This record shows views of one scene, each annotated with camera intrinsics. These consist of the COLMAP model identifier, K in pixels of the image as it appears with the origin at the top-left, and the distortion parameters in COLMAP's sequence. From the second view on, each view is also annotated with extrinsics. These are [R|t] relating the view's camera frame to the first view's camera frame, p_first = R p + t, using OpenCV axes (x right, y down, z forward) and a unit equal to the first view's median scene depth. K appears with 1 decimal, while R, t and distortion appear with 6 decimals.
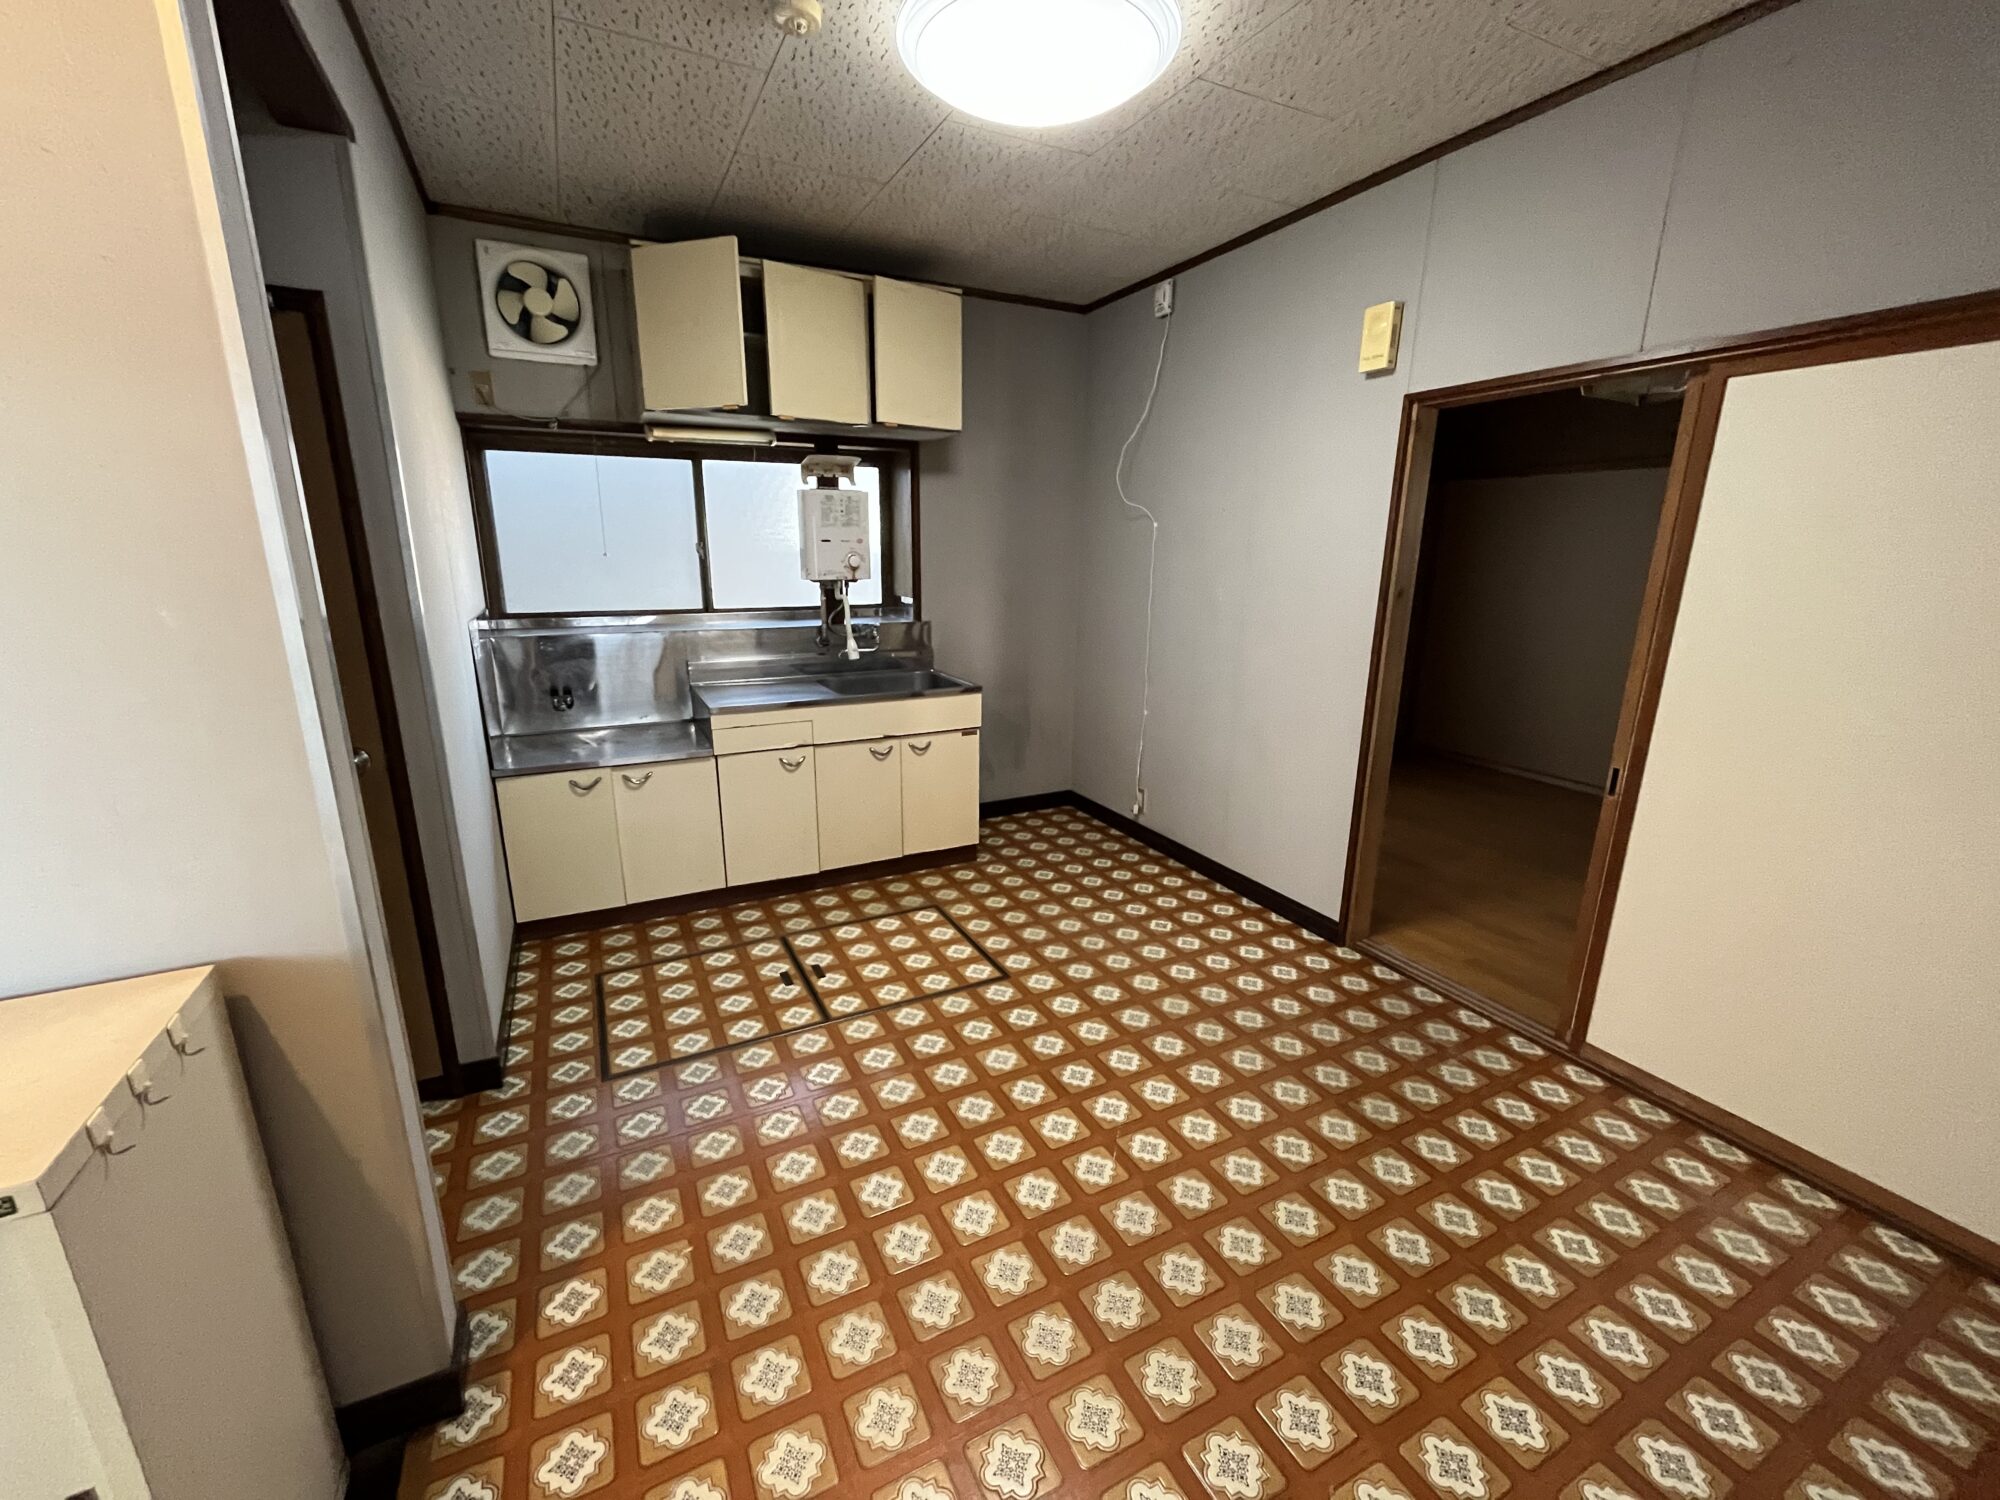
lens RADIAL K [[805.3, 0, 990.9], [0, 805.3, 744.7], [0, 0, 1]] dist [-0.002034, -0.000307]
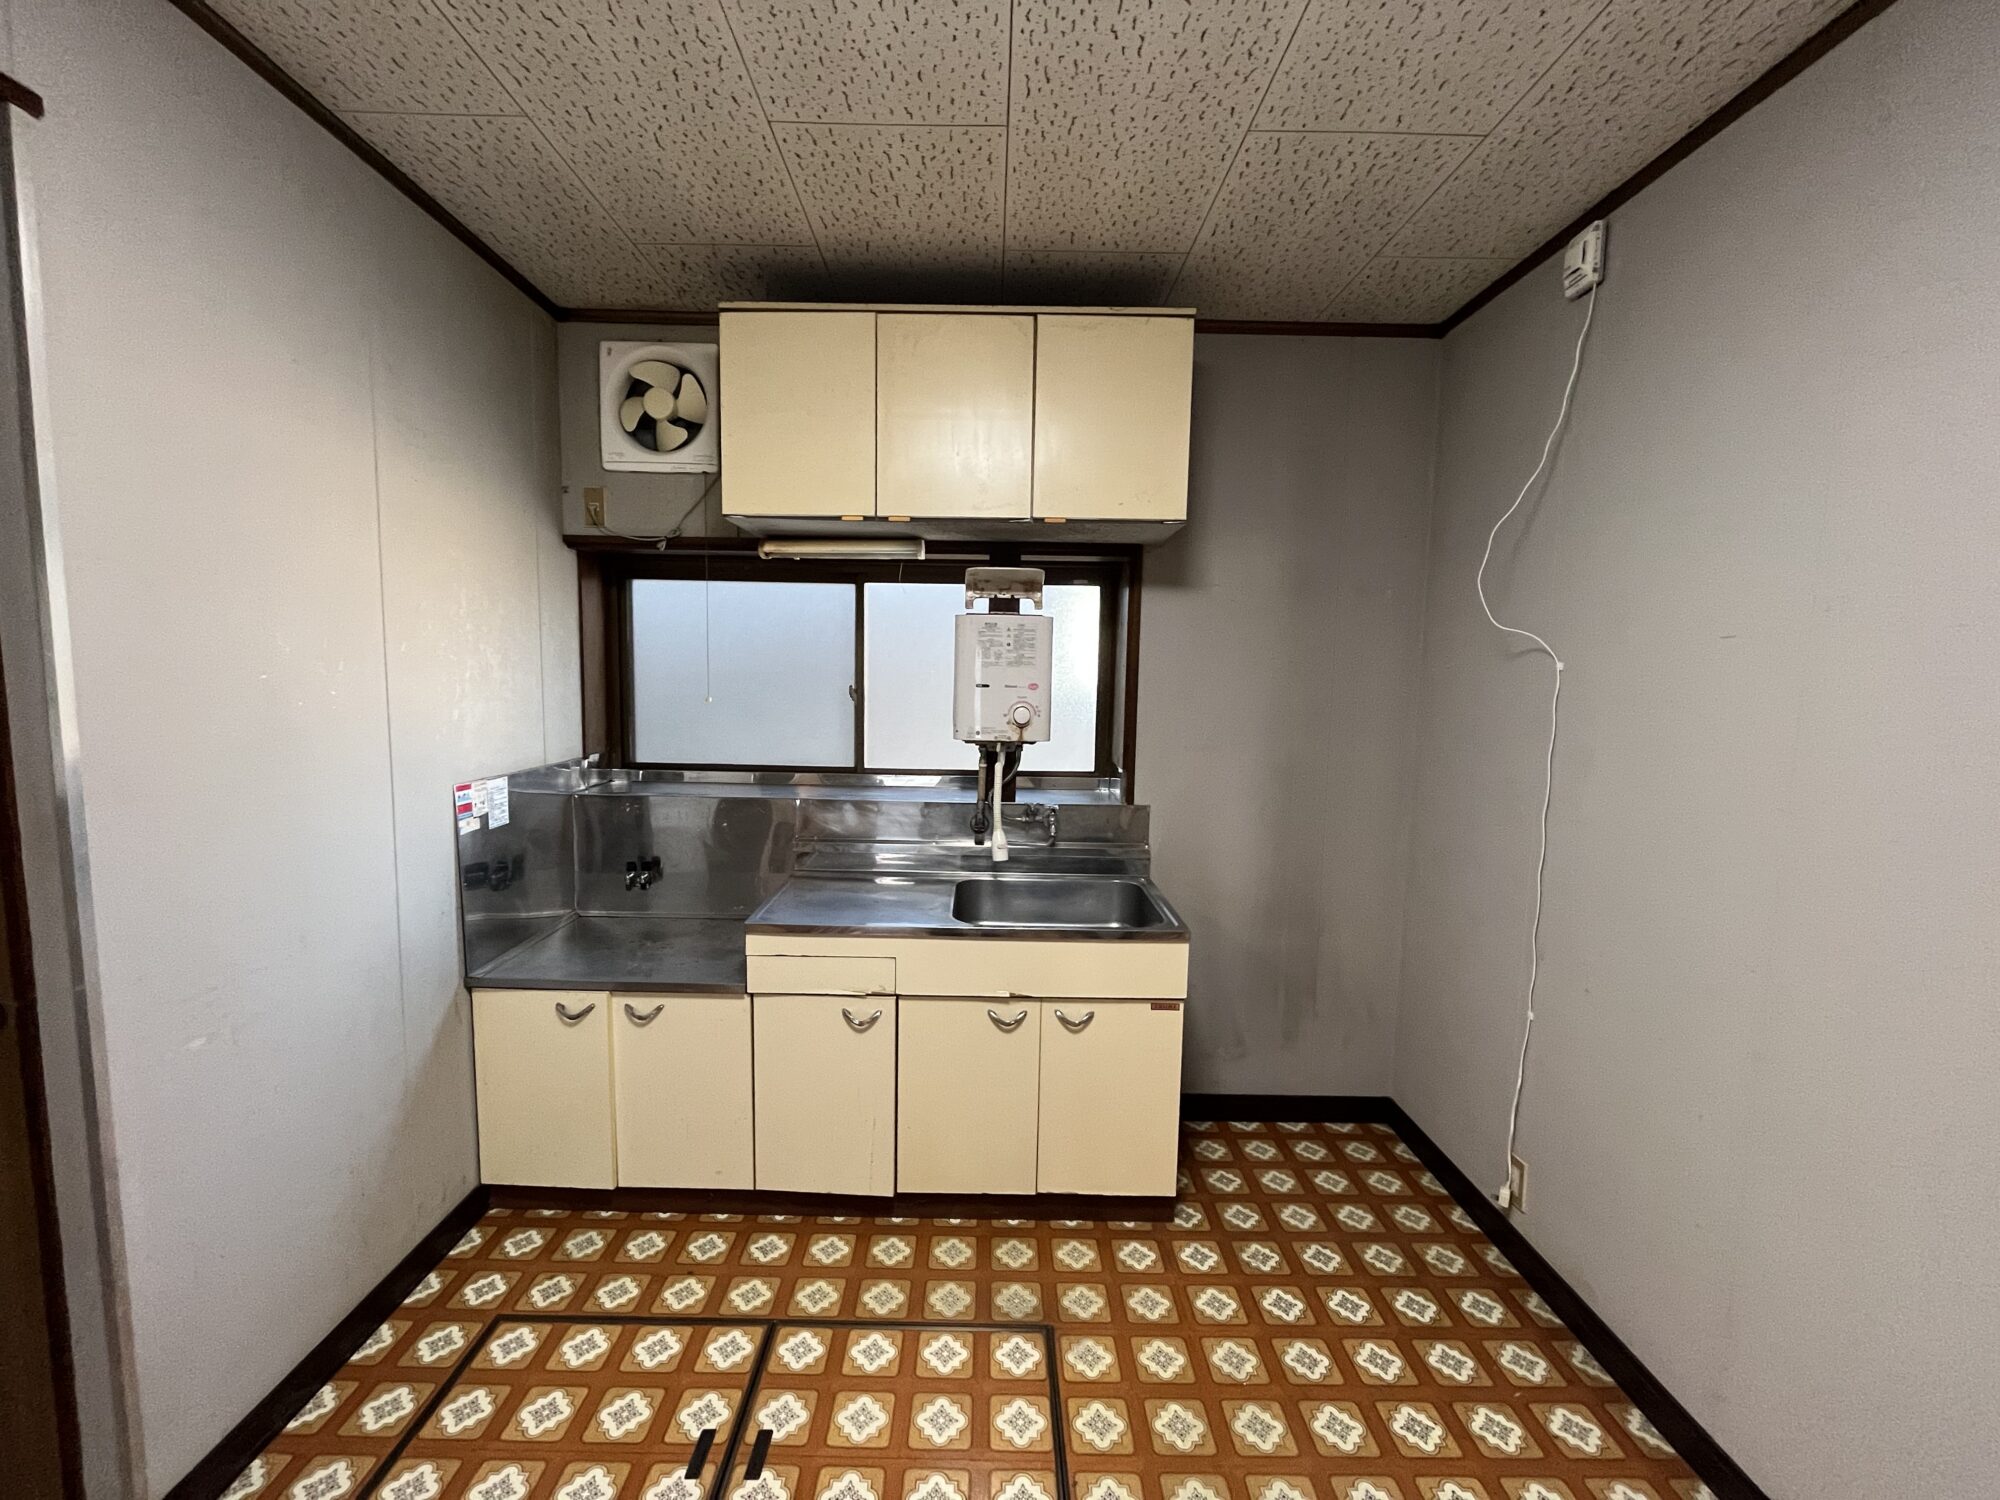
lens RADIAL K [[805.3, 0, 990.9], [0, 805.3, 744.7], [0, 0, 1]] dist [-0.002034, -0.000307]
pose [[0.890455, 0.052624, -0.452019, 0.120090], [-0.122292, 0.984425, -0.126304, -0.117242], [0.438332, 0.167747, 0.883021, 0.400777]]
